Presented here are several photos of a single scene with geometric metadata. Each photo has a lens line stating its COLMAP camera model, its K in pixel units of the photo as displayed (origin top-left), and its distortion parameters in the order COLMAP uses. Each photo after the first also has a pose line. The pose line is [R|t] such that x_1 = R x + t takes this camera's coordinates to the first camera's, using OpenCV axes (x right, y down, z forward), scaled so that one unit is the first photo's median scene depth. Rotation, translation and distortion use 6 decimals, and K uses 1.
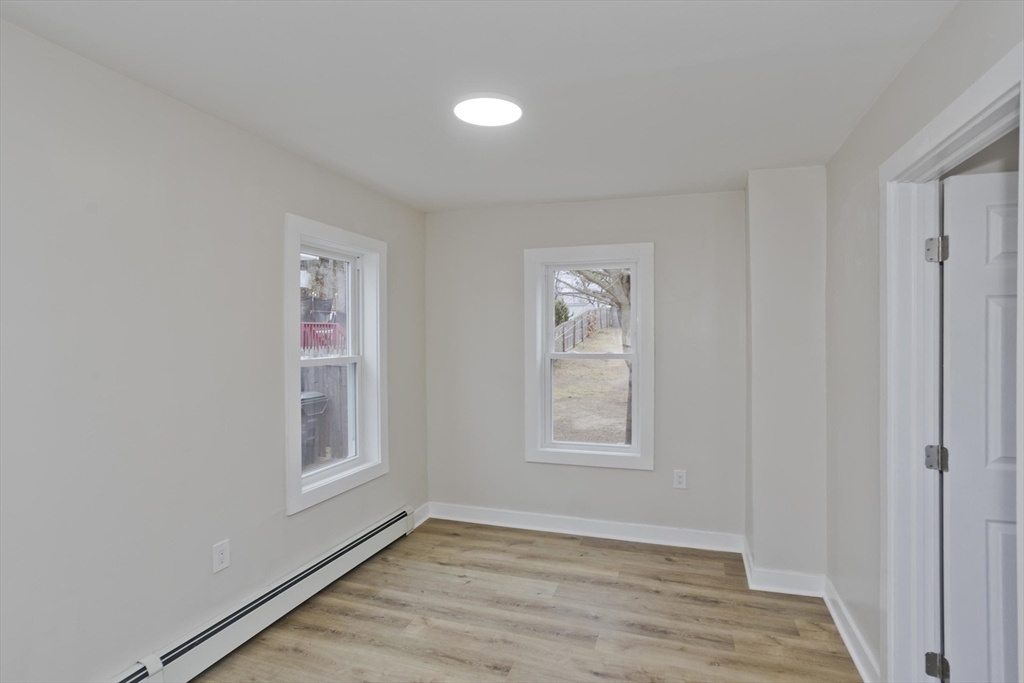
lens RADIAL K [[505.4, 0, 517.3], [0, 505.4, 340.9], [0, 0, 1]] dist [-0.034529, 0.019524]
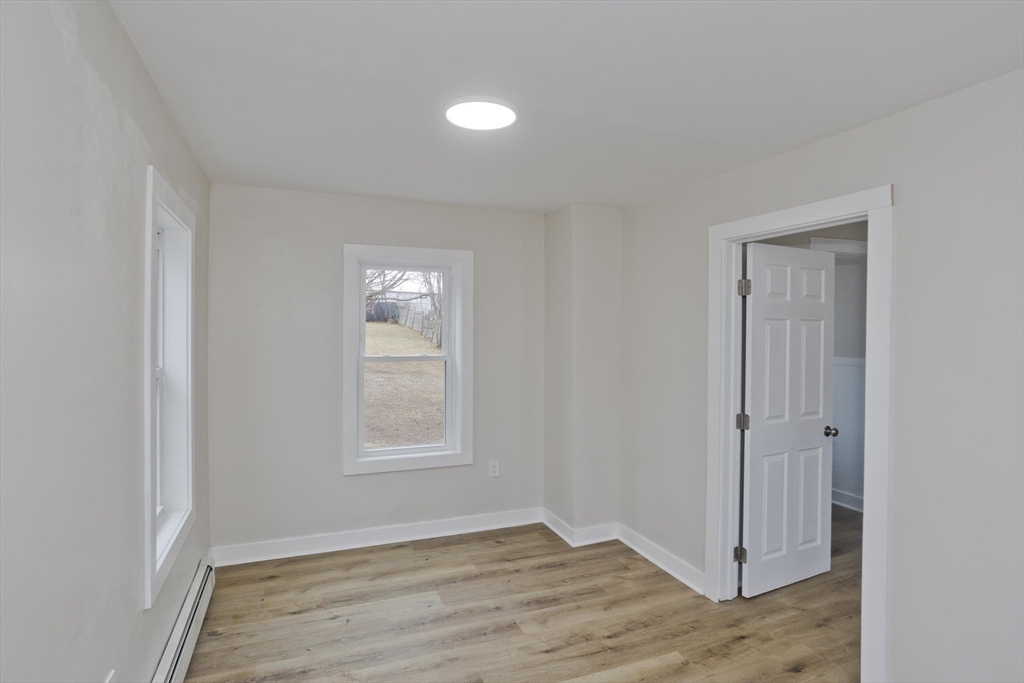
lens RADIAL K [[505.4, 0, 497.2], [0, 505.4, 335.7], [0, 0, 1]] dist [-0.034529, 0.019524]
pose [[0.773302, 0.009452, 0.633967, -0.441594], [-0.006920, 0.999955, -0.006468, -0.011788], [-0.634000, 0.000615, 0.773333, 0.157723]]
